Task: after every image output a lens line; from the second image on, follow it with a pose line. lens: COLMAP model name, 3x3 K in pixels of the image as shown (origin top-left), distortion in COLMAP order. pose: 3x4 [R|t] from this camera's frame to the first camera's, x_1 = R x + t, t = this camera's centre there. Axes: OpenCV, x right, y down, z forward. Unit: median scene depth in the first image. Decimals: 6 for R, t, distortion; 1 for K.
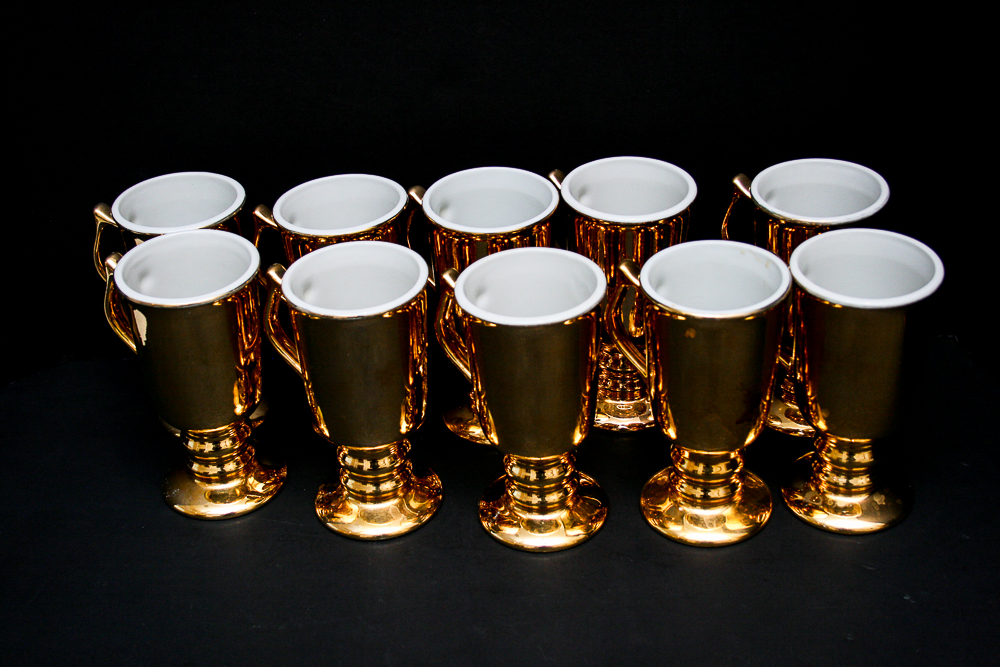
lens RADIAL K [[1515.0, 0, 491.3], [0, 1515.0, 332.9], [0, 0, 1]] dist [0.109733, 0.000000]
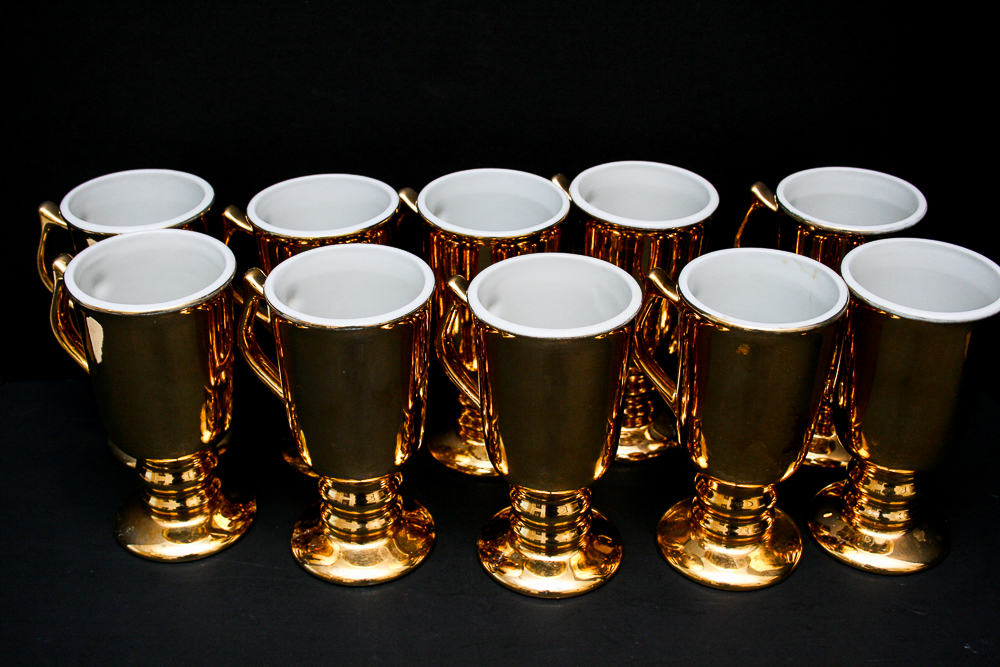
lens RADIAL K [[1307.9, 0, 498.9], [0, 1307.9, 342.2], [0, 0, 1]] dist [0.020984, 0.000000]
pose [[0.995680, 0.008783, 0.092432, -0.068709], [-0.006655, 0.999706, -0.023308, 0.012864], [-0.092609, 0.022592, 0.995446, 0.235335]]
